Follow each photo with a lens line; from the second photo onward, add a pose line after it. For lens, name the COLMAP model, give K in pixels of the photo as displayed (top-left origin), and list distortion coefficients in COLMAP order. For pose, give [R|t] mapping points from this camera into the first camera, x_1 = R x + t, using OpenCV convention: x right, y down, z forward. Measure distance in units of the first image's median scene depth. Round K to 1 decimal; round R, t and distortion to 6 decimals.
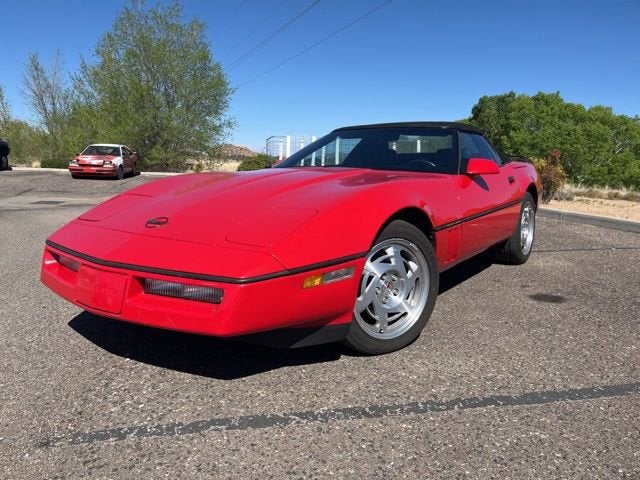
lens RADIAL K [[482.0, 0, 318.7], [0, 482.0, 240.8], [0, 0, 1]] dist [0.065632, -0.089636]
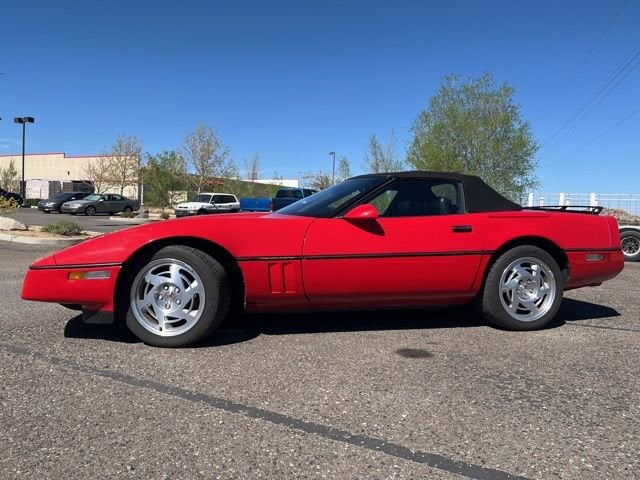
lens RADIAL K [[482.0, 0, 319.7], [0, 482.0, 240.5], [0, 0, 1]] dist [0.065632, -0.089636]
pose [[0.758678, 0.037512, -0.650384, 0.132258], [-0.121157, 0.989049, -0.084285, 0.000820], [0.640100, 0.142744, 0.754915, 0.026442]]
